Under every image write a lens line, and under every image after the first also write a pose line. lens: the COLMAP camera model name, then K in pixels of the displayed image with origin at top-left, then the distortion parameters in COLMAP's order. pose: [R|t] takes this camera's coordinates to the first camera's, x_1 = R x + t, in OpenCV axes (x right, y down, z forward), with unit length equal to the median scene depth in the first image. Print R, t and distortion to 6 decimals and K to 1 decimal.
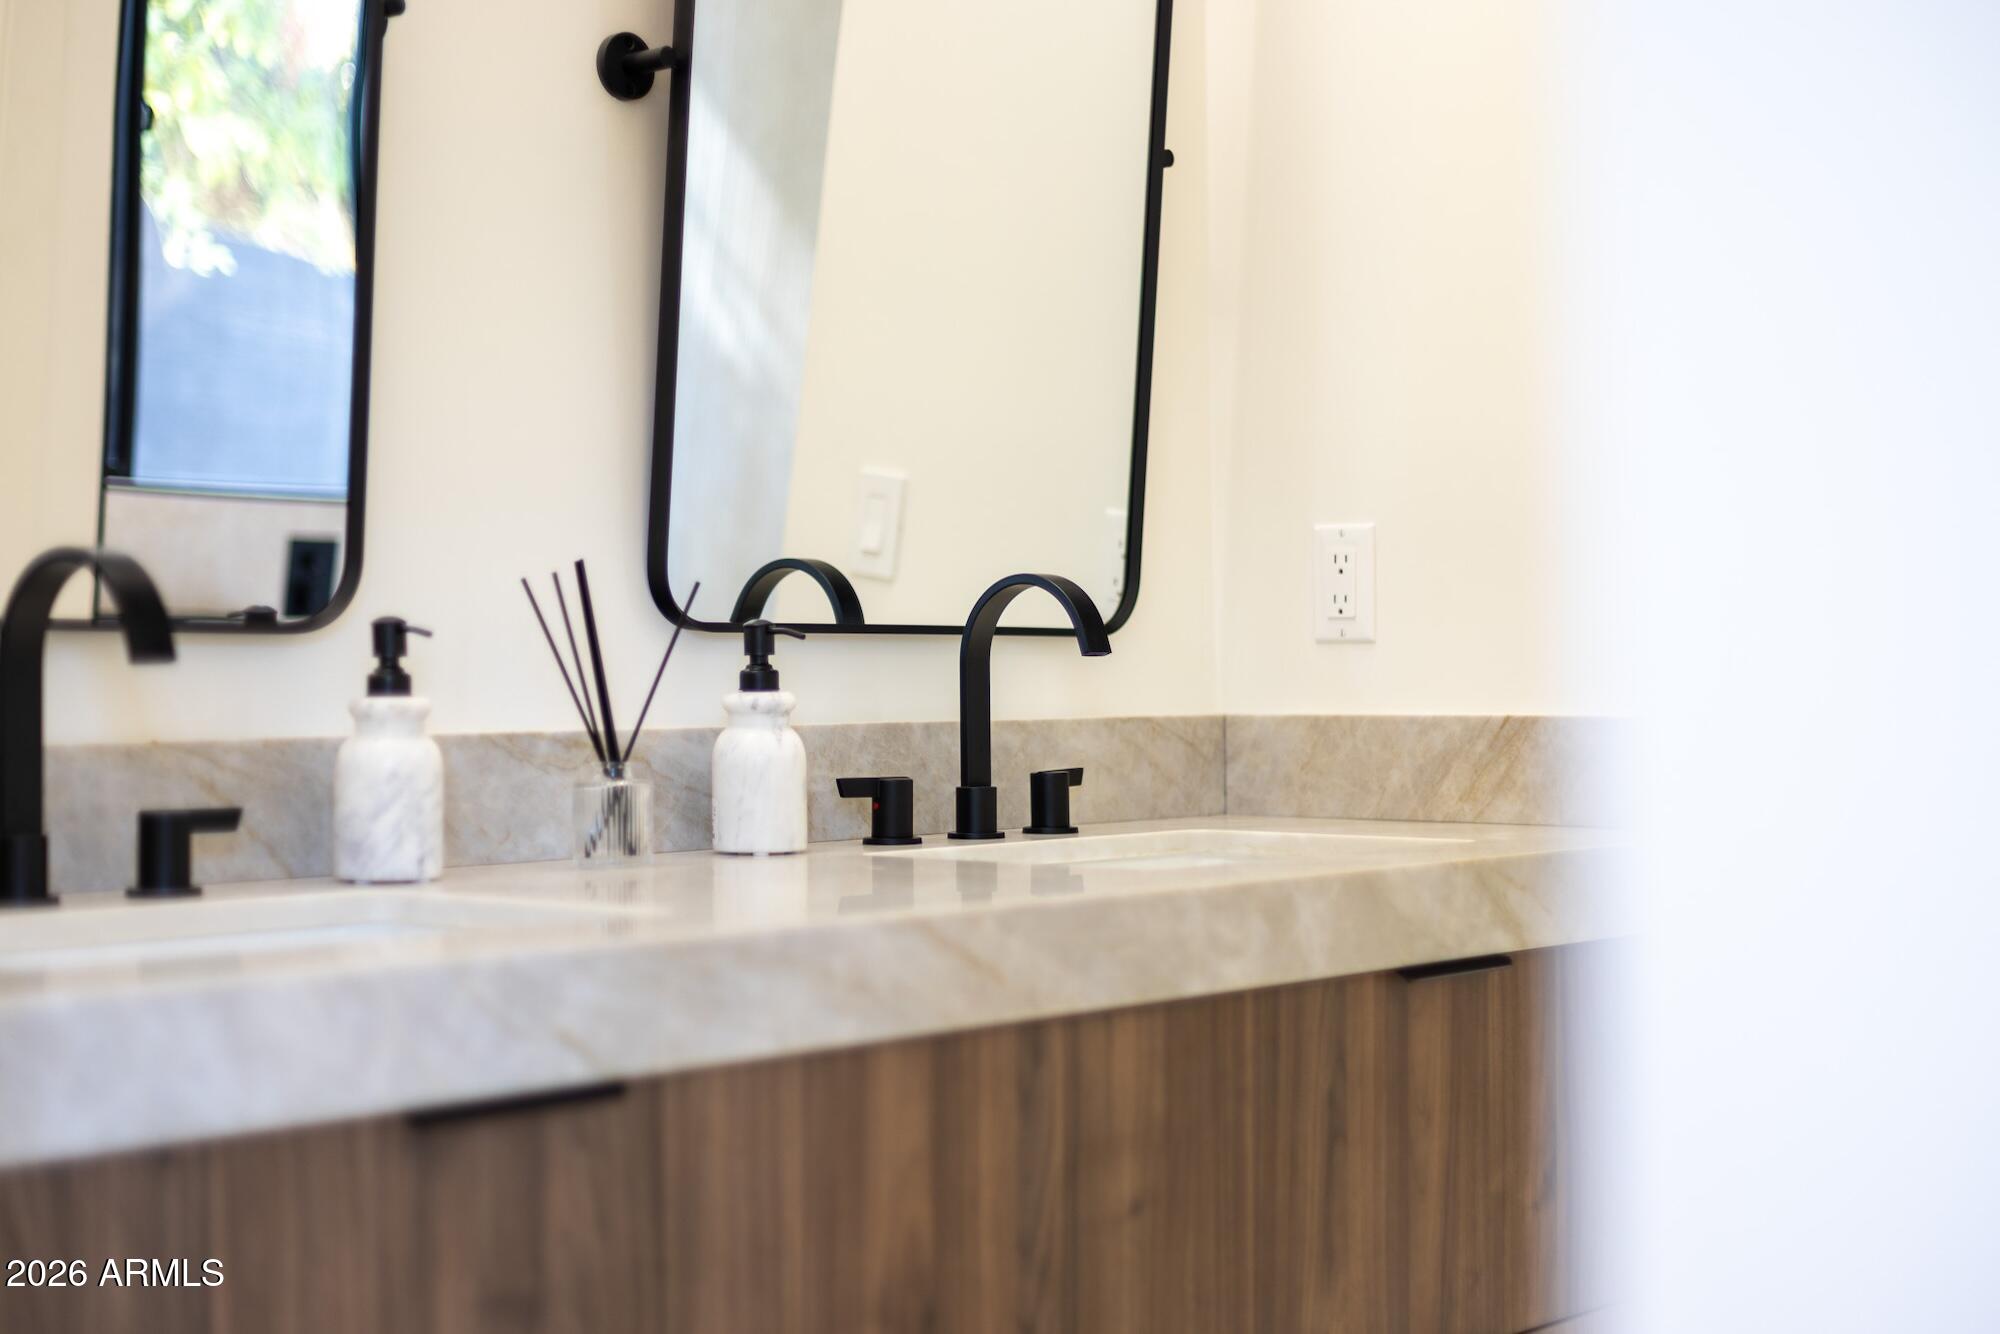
lens RADIAL K [[2815.9, 0, 1000.0], [0, 2815.9, 667.0], [0, 0, 1]] dist [-0.099114, -0.021062]
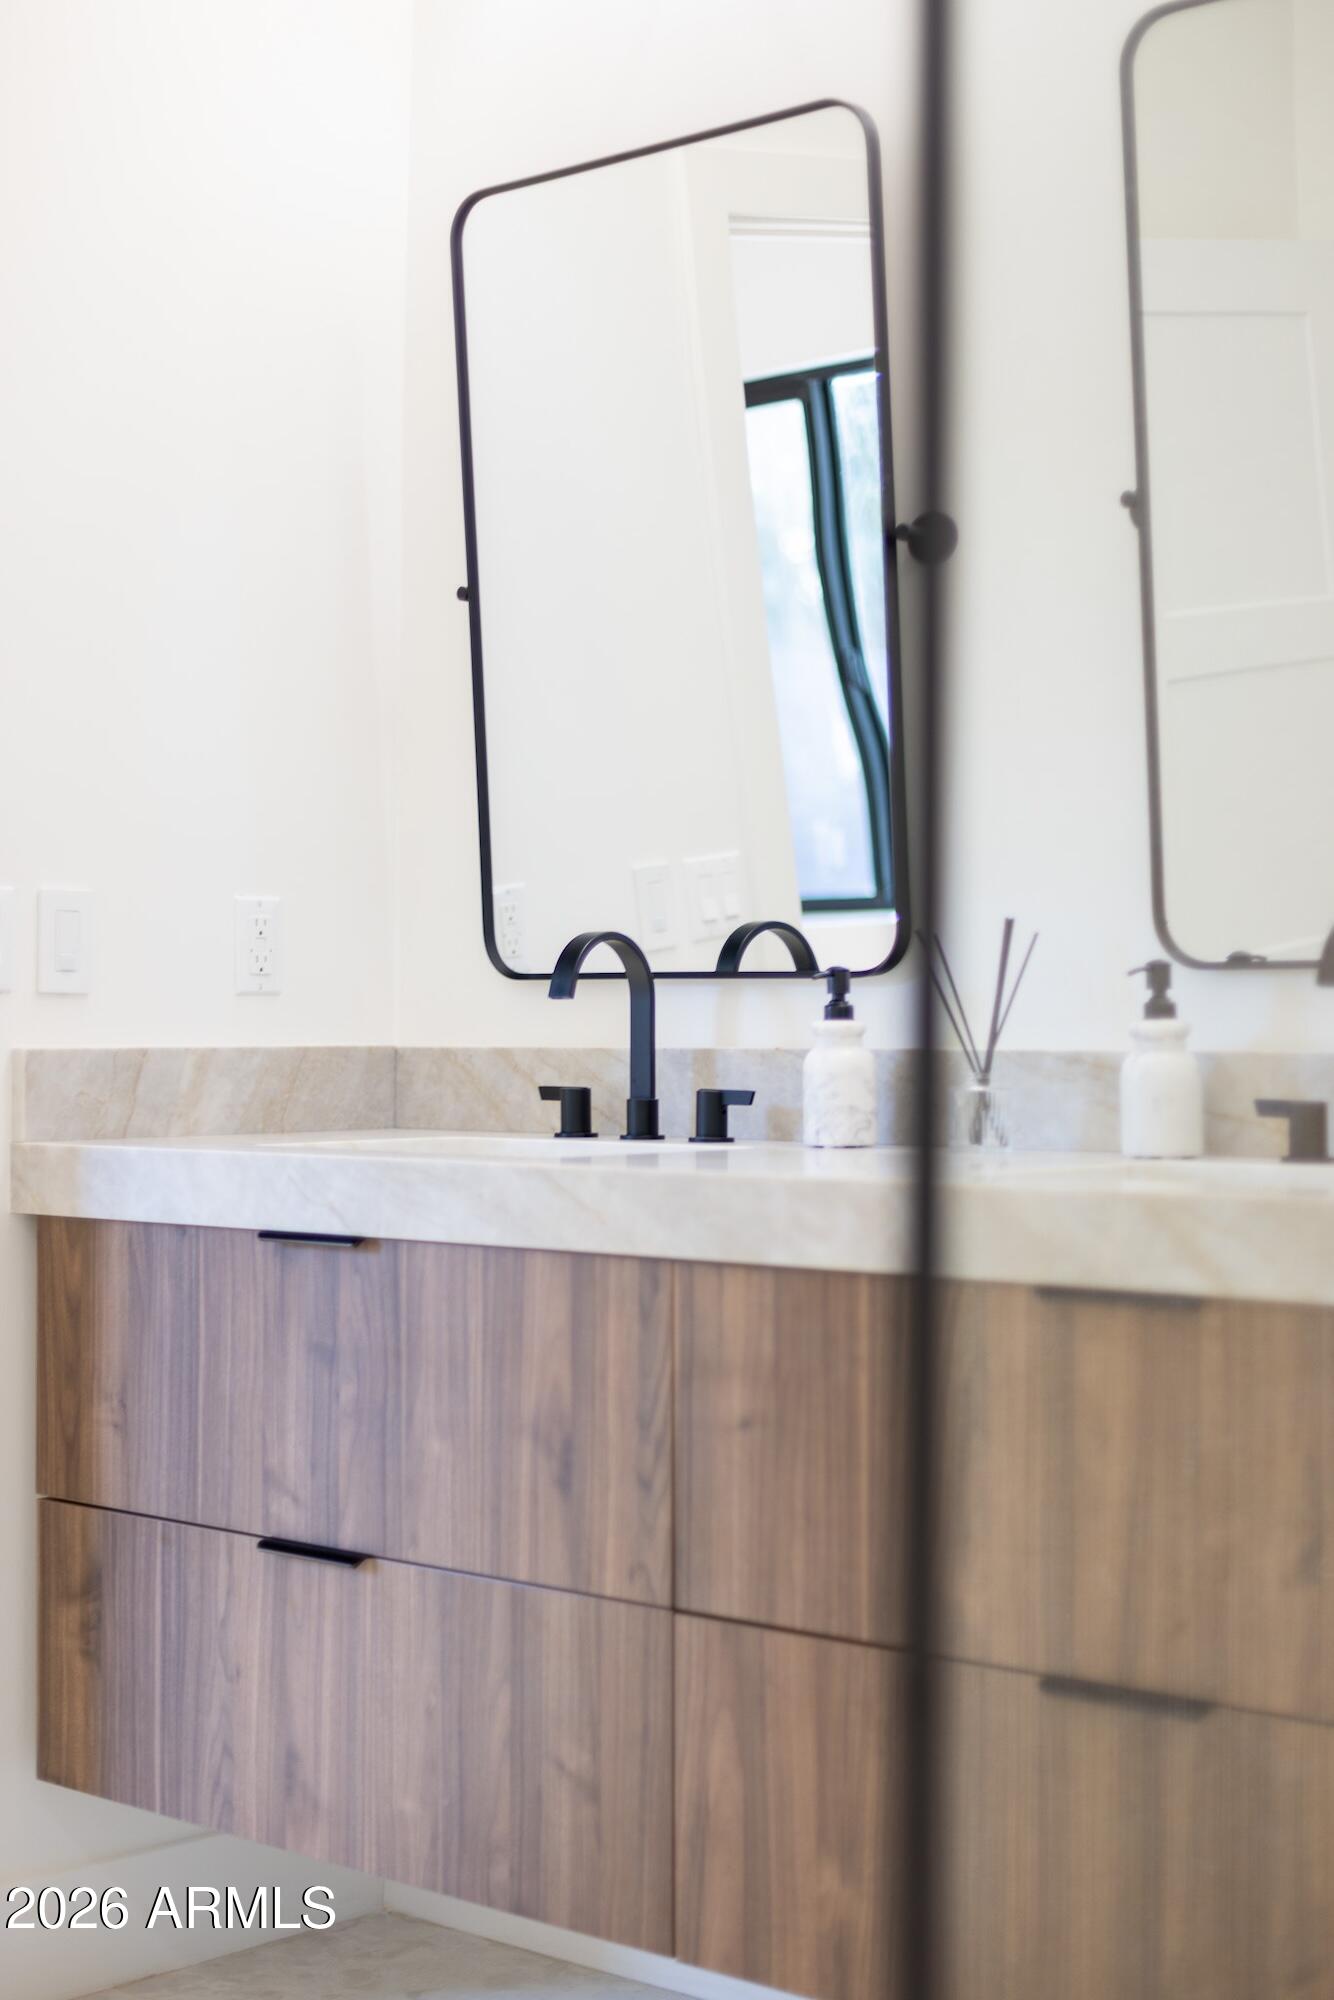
lens RADIAL K [[2815.9, 0, 667.0], [0, 2815.9, 1000.0], [0, 0, 1]] dist [-0.099114, -0.021062]
pose [[0.040424, 0.000382, -0.999183, 1.332209], [0.003307, 0.999994, 0.000516, -0.001206], [0.999177, -0.003325, 0.040423, 0.916232]]
